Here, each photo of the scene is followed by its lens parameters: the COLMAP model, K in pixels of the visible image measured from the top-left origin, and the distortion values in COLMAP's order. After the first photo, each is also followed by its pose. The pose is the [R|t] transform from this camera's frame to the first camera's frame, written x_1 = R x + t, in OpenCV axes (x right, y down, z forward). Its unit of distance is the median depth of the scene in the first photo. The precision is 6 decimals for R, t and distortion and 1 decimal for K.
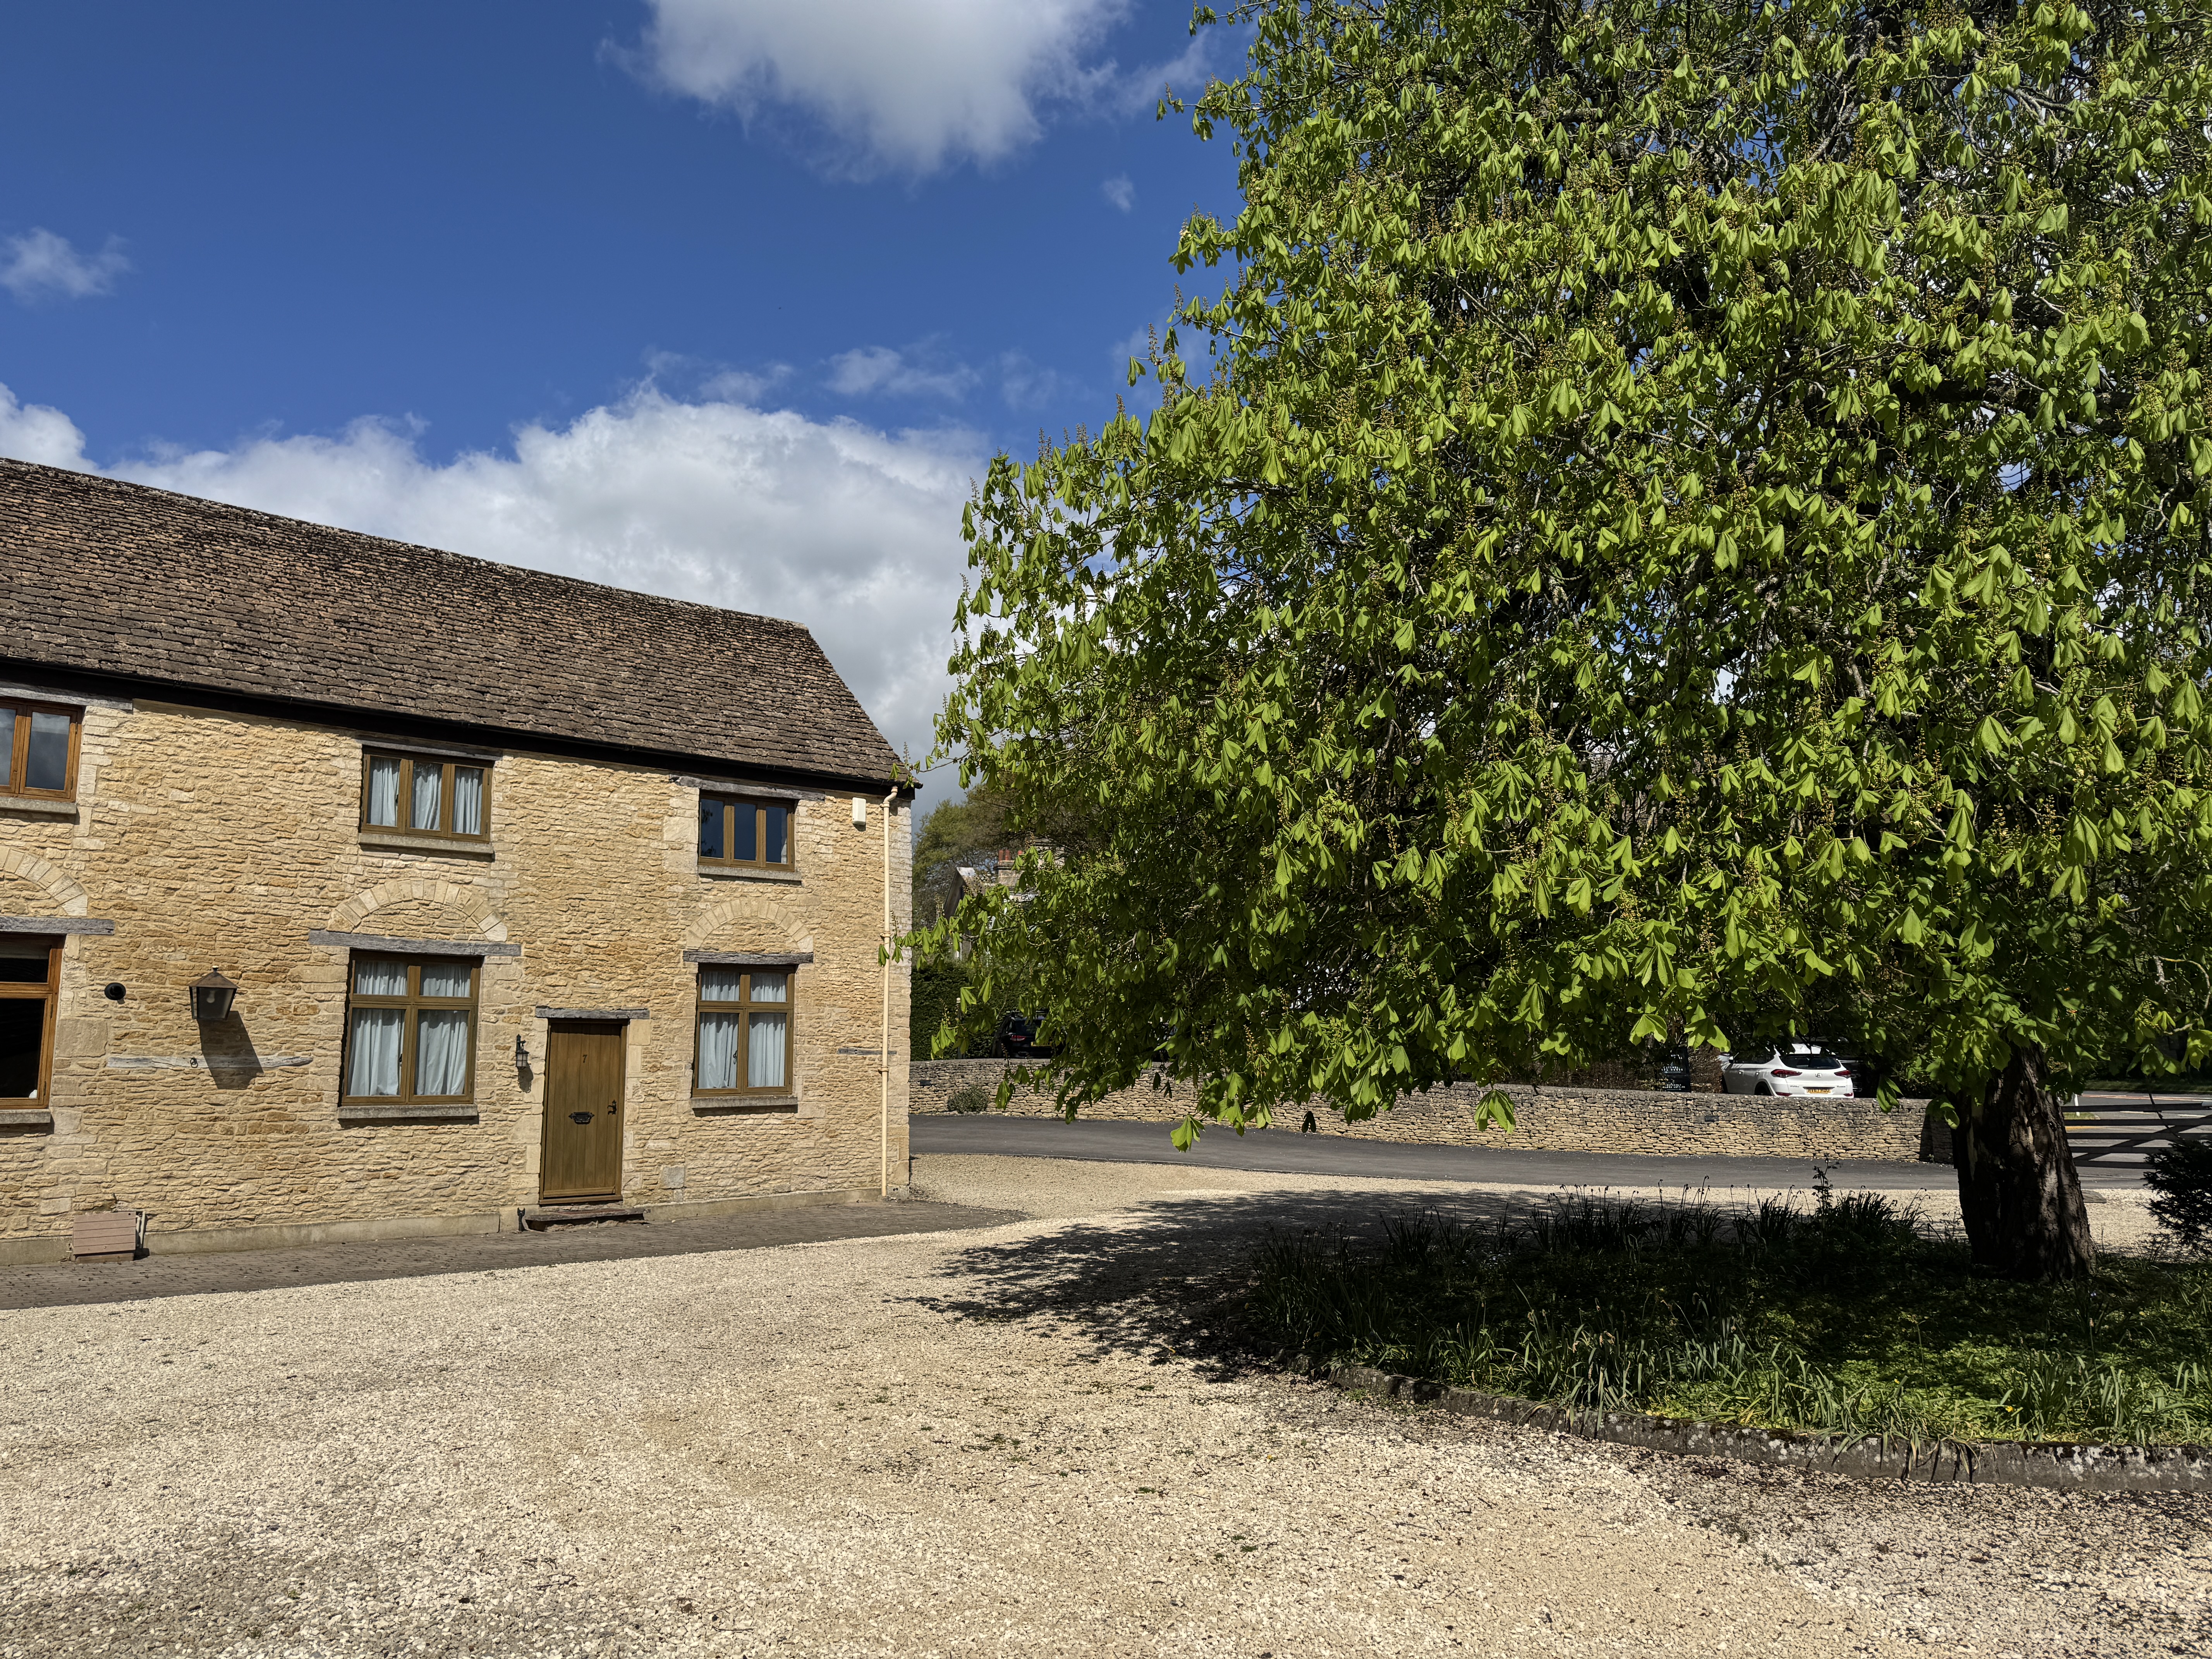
lens RADIAL K [[1578.4, 0, 1106.0], [0, 1578.4, 829.5], [0, 0, 1]] dist [0.008335, -0.024185]
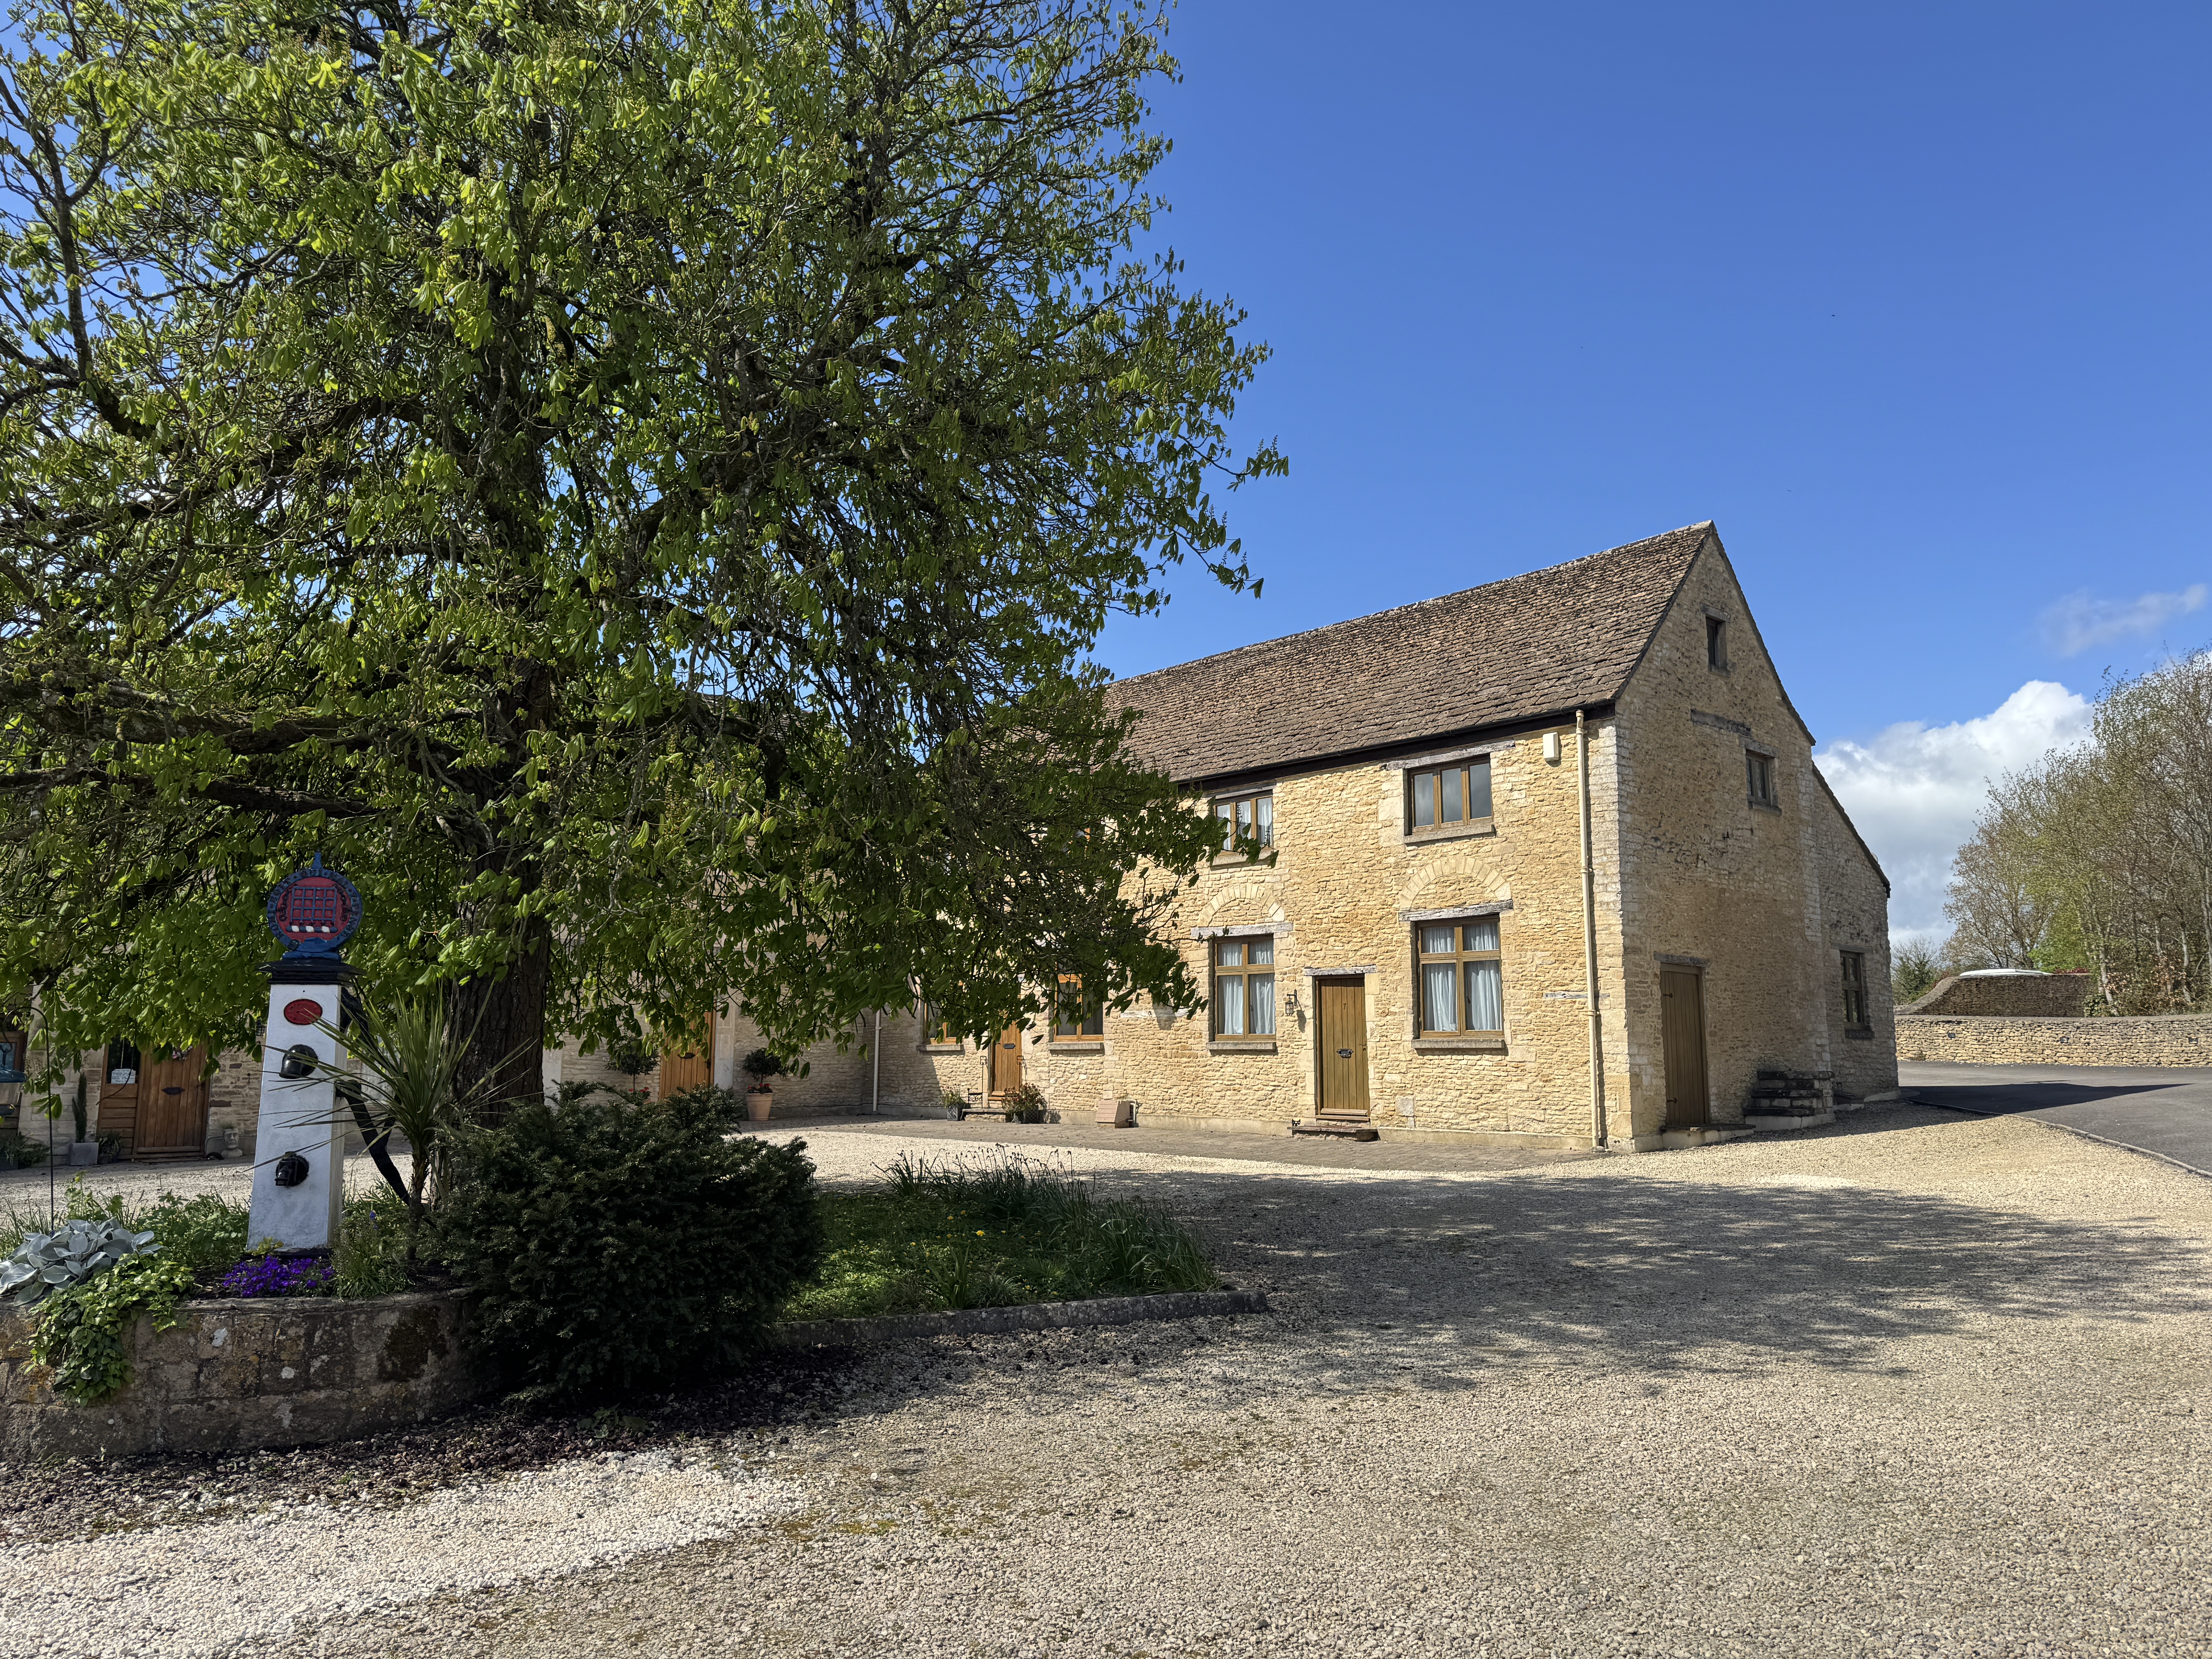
lens RADIAL K [[1578.4, 0, 1106.0], [0, 1578.4, 829.5], [0, 0, 1]] dist [0.008335, -0.024185]
pose [[-0.055312, -0.110324, -0.992355, 1.079313], [0.166505, 0.978941, -0.118114, 0.142055], [0.984488, -0.171765, -0.035777, 1.010571]]
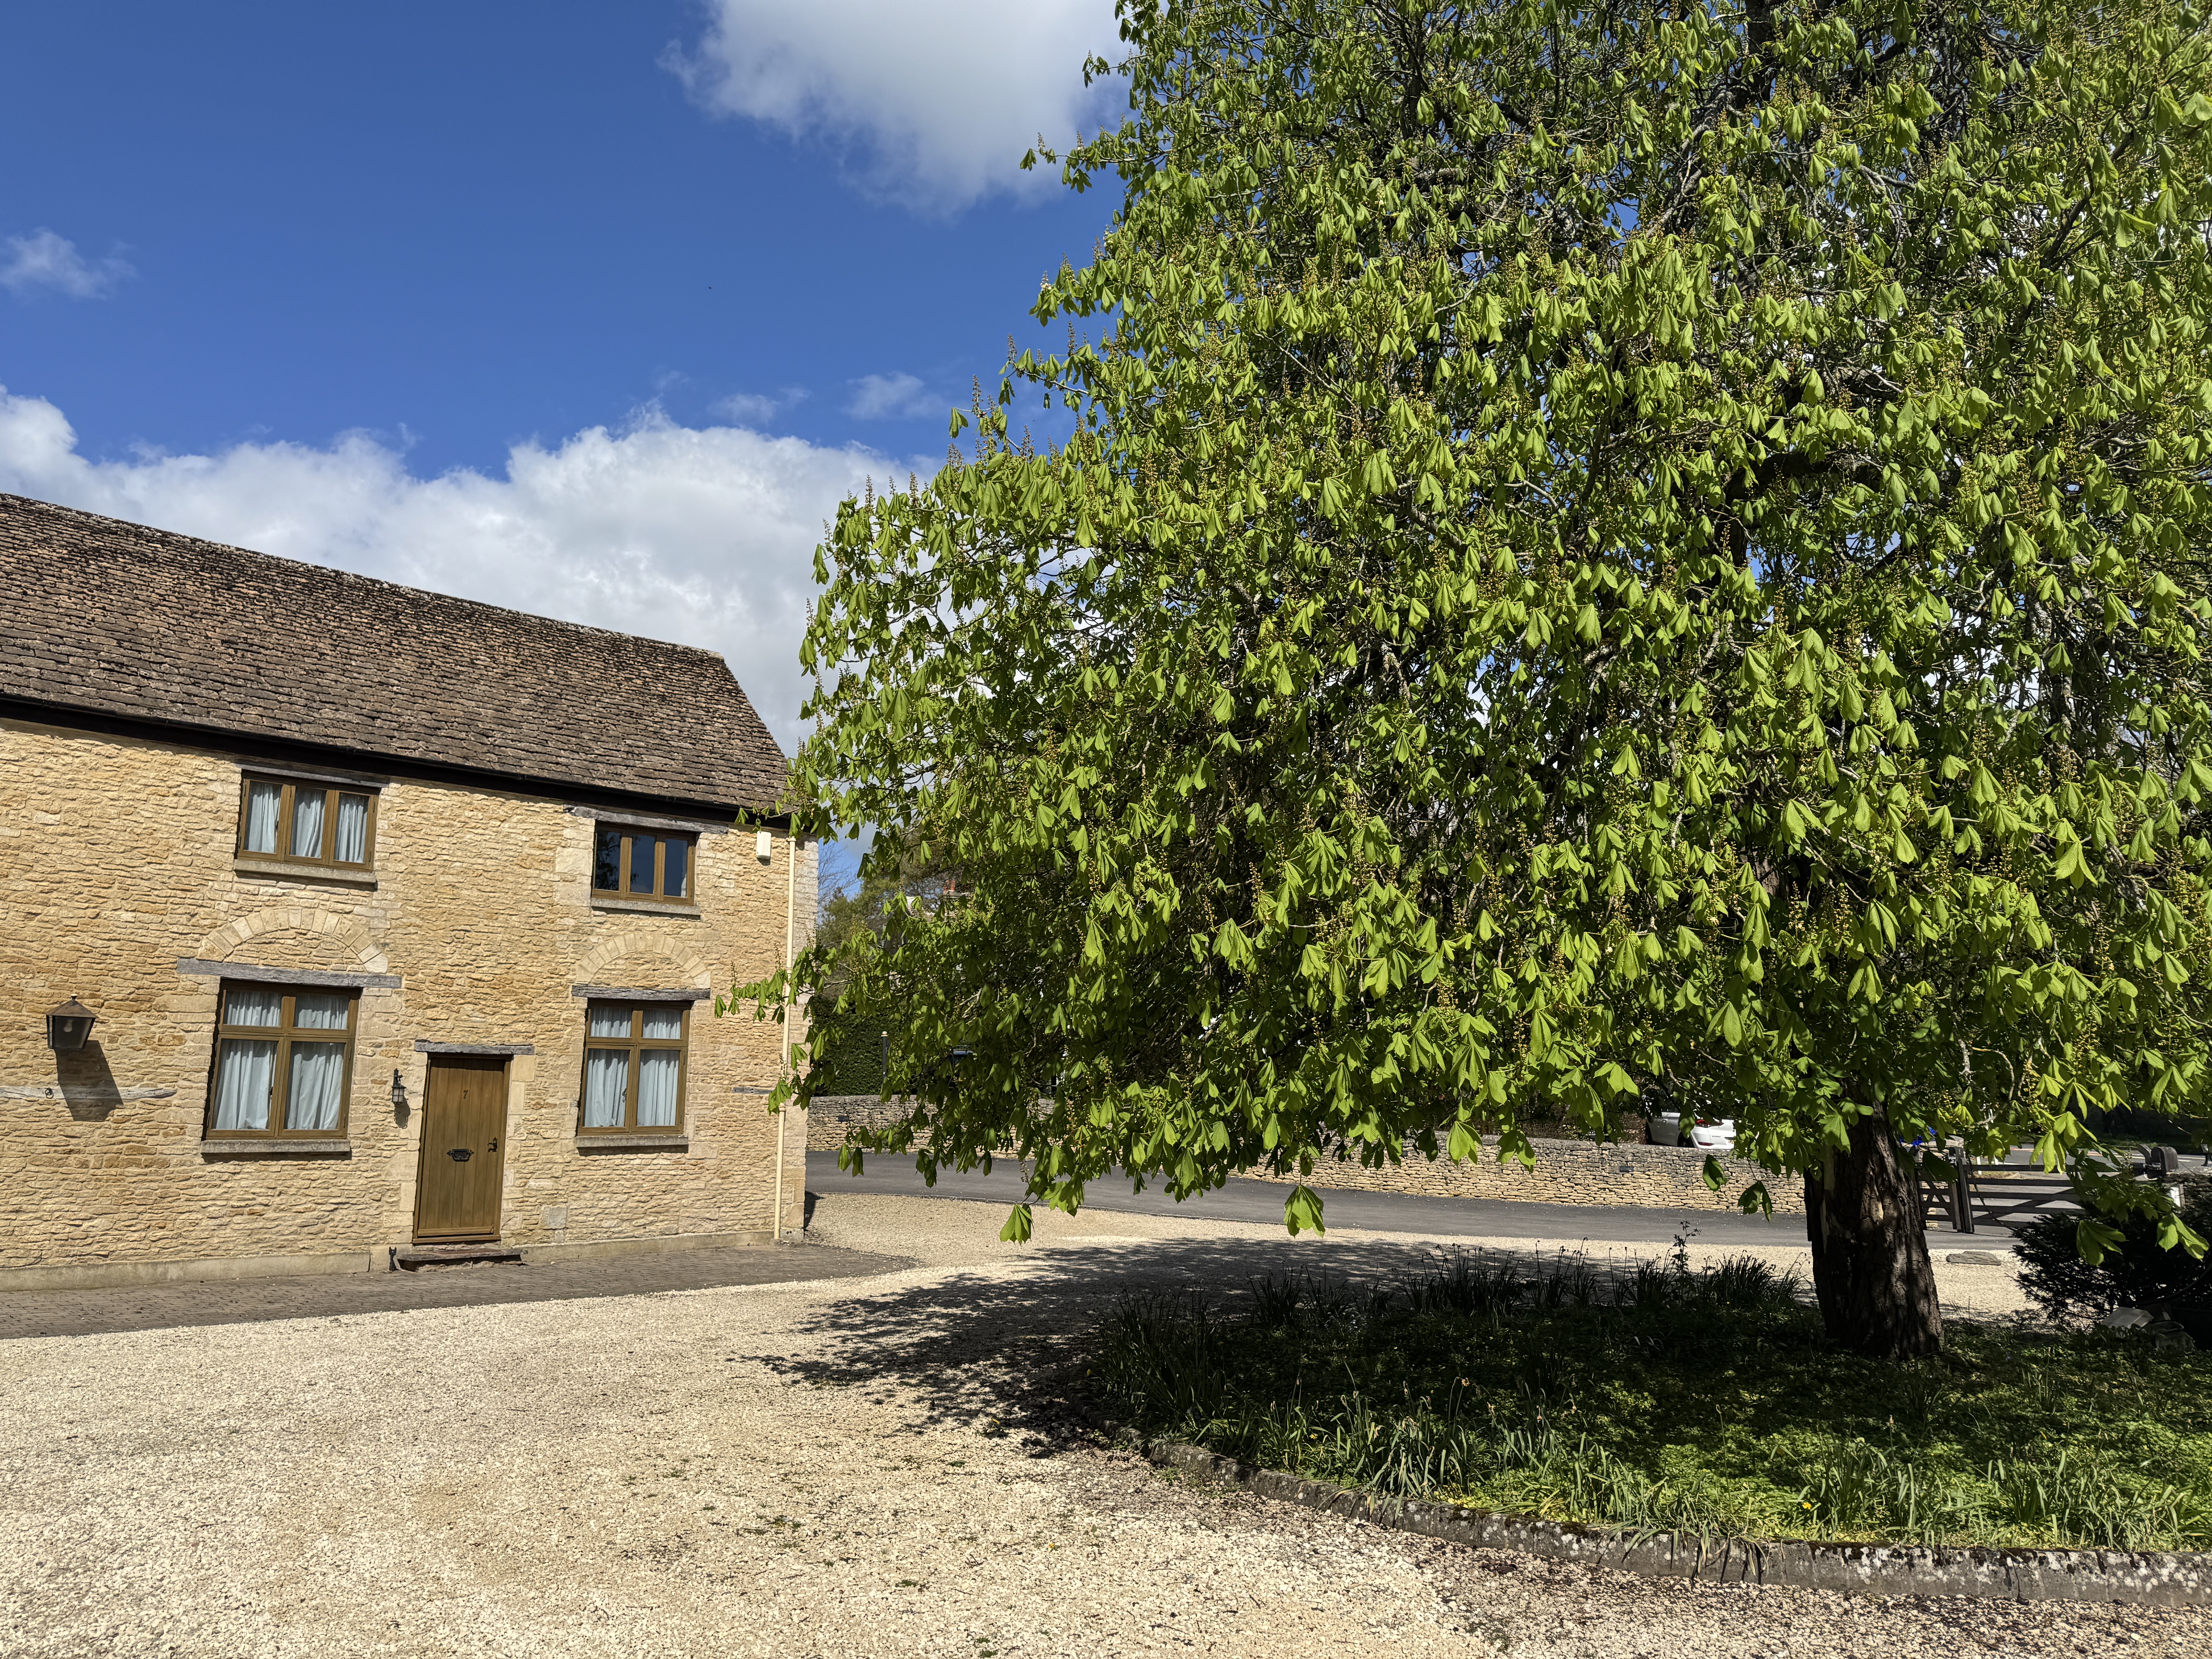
lens RADIAL K [[1589.7, 0, 1106.0], [0, 1589.7, 829.5], [0, 0, 1]] dist [-0.013102, 0.002803]
pose [[0.999433, 0.022926, 0.024647, 0.043752], [-0.022477, 0.999579, -0.018333, -0.011116], [-0.025057, 0.017769, 0.999528, 0.006952]]
